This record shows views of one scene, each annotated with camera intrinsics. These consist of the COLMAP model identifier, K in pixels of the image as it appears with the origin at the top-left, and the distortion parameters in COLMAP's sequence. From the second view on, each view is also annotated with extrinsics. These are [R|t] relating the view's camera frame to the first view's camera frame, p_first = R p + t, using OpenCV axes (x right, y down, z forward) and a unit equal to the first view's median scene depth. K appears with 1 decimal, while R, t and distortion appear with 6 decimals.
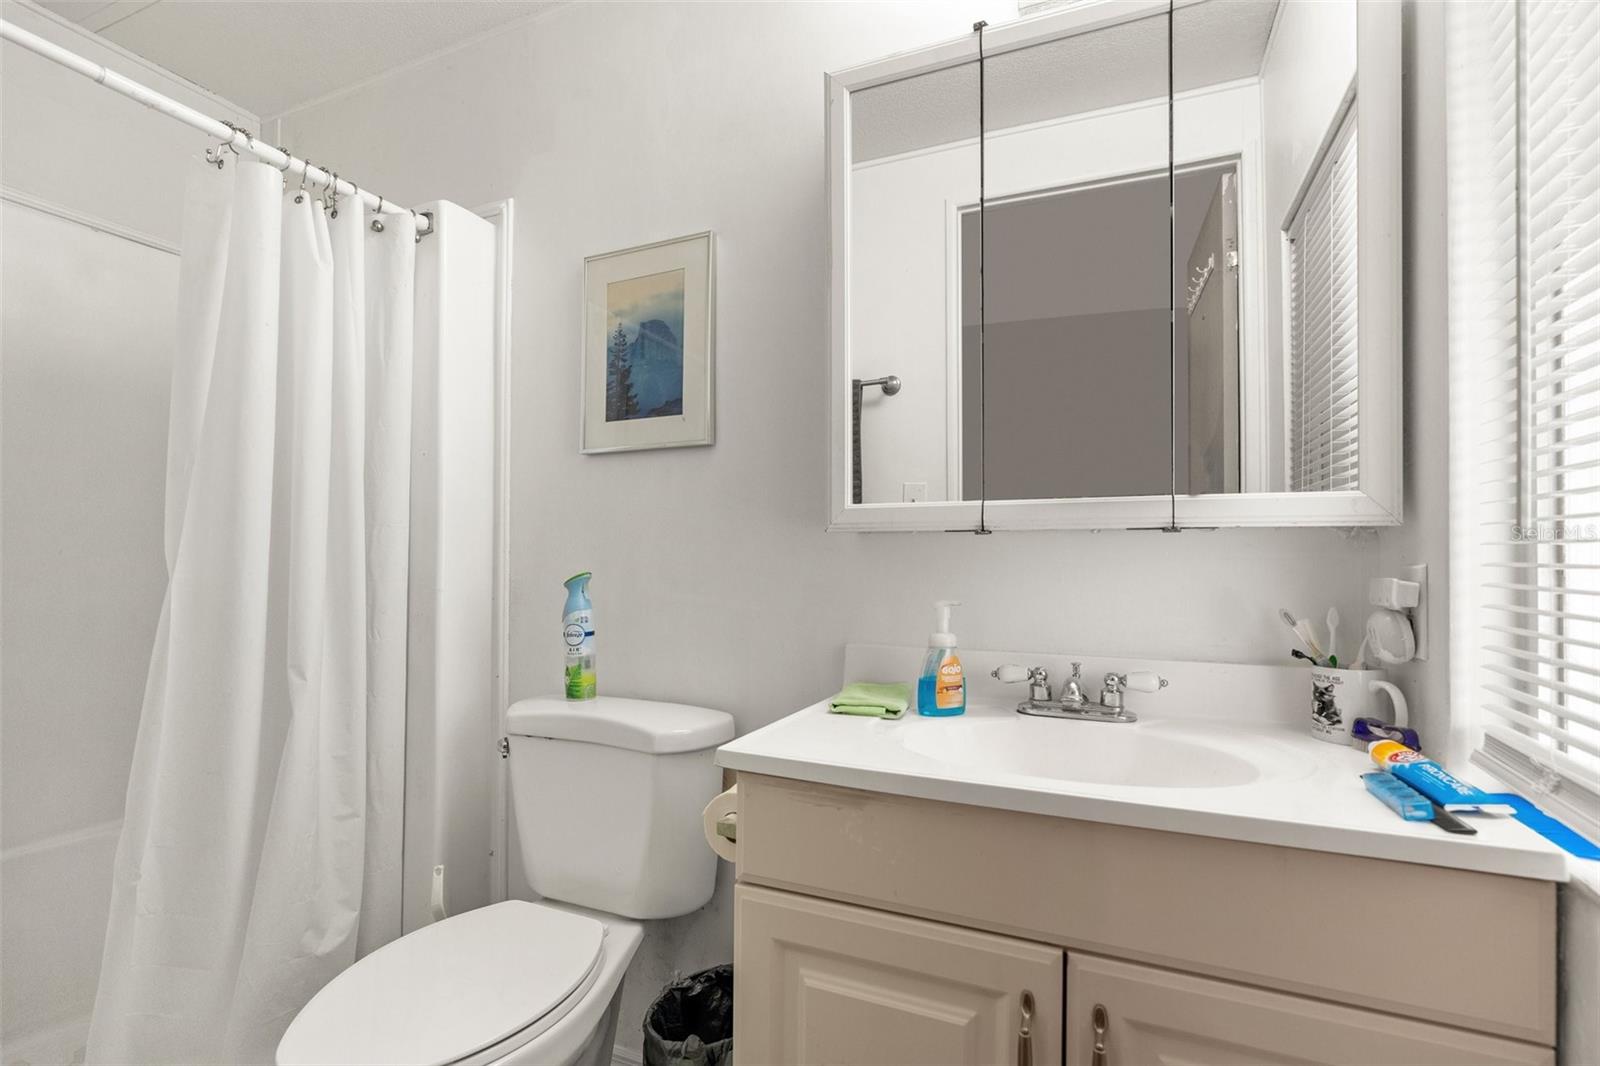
lens RADIAL K [[743.1, 0, 801.0], [0, 743.1, 538.8], [0, 0, 1]] dist [-0.000130, 0.000217]
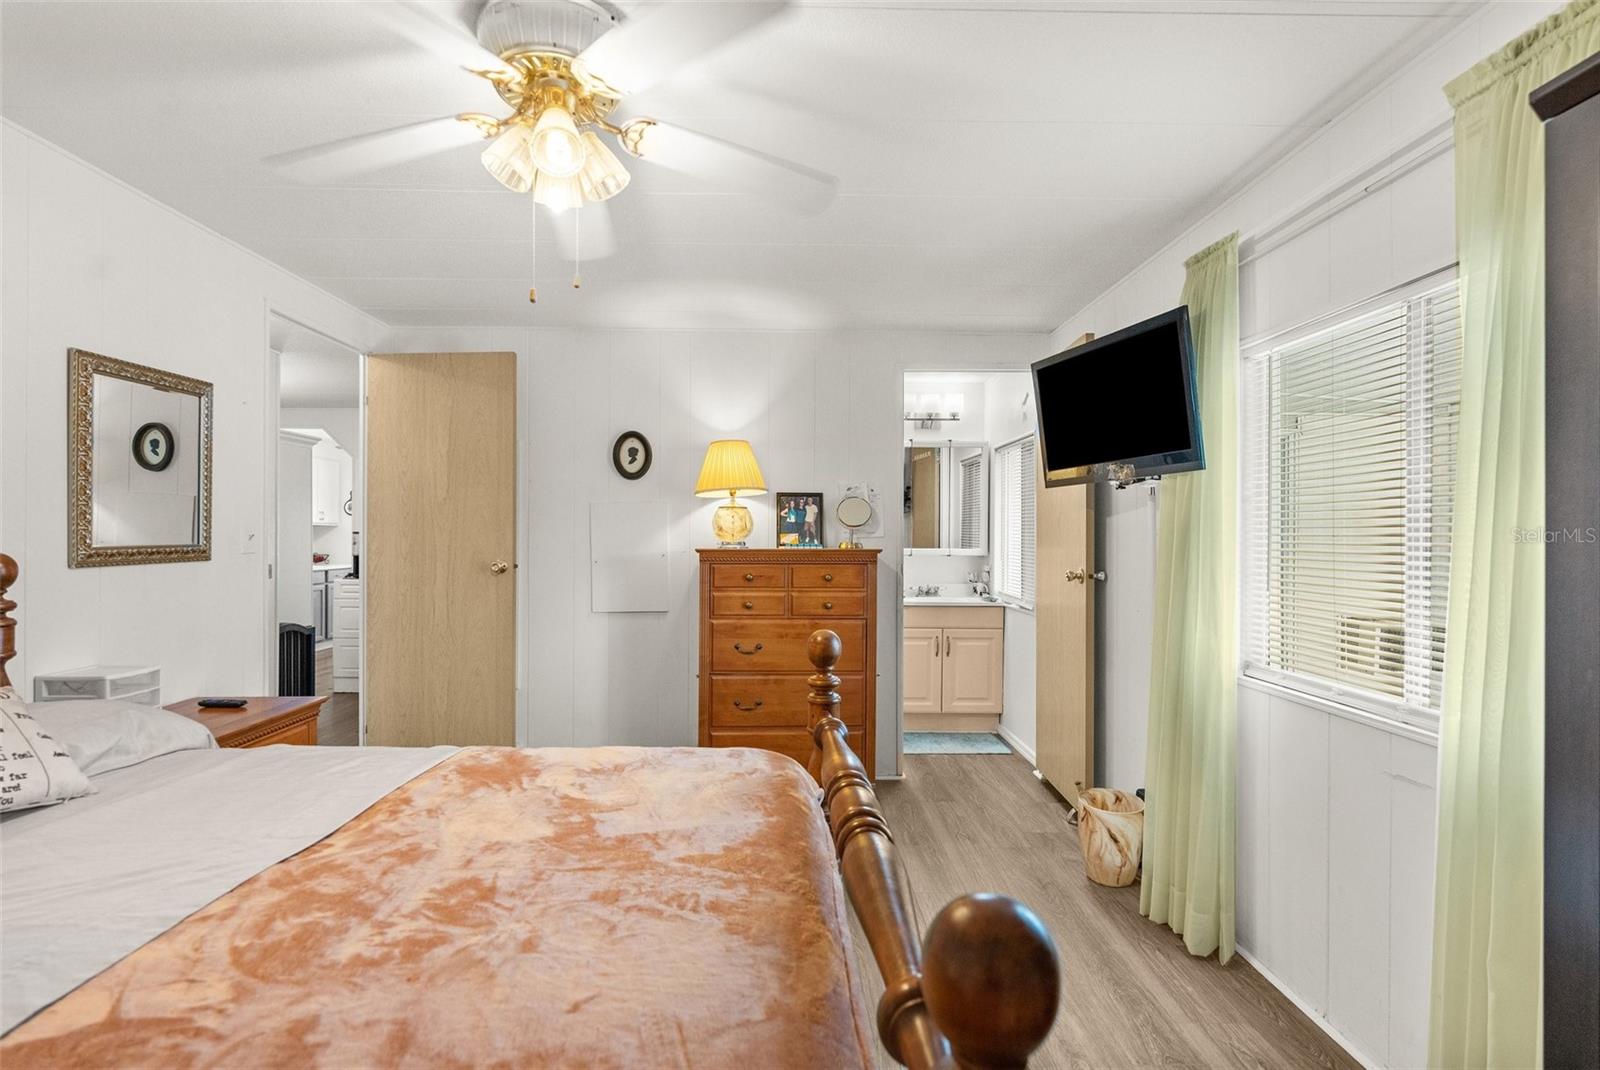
lens RADIAL K [[743.1, 0, 797.4], [0, 743.1, 540.6], [0, 0, 1]] dist [-0.000130, 0.000217]
pose [[0.900001, 0.003361, 0.435874, -2.646428], [-0.010266, 0.999856, 0.013487, -0.176019], [-0.435766, -0.016613, 0.899906, -3.089109]]
